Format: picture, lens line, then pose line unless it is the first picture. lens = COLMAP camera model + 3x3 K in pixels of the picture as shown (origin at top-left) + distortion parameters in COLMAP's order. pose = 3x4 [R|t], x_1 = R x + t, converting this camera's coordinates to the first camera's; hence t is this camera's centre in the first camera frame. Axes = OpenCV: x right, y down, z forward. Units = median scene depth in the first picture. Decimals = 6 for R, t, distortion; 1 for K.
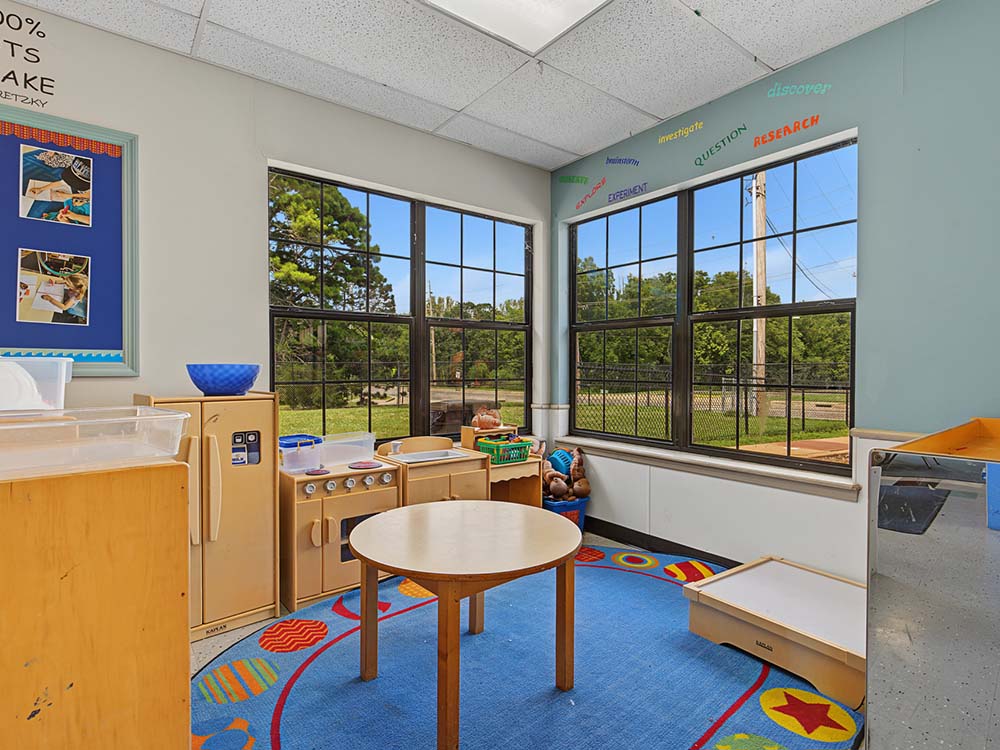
lens RADIAL K [[510.8, 0, 501.4], [0, 510.8, 372.7], [0, 0, 1]] dist [-0.000509, 0.000290]
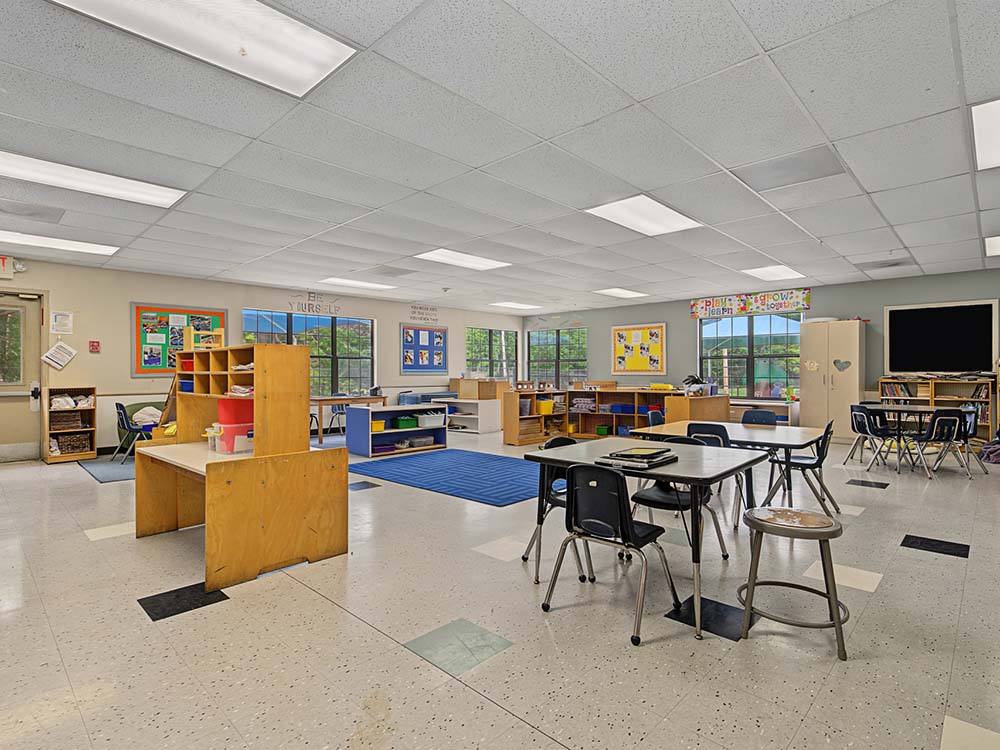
lens RADIAL K [[510.8, 0, 505.7], [0, 510.8, 372.6], [0, 0, 1]] dist [-0.000509, 0.000290]
pose [[0.985360, -0.005700, 0.170391, -1.072811], [0.006619, 0.999966, -0.004822, 0.016277], [-0.170358, 0.005879, 0.985365, -4.290380]]
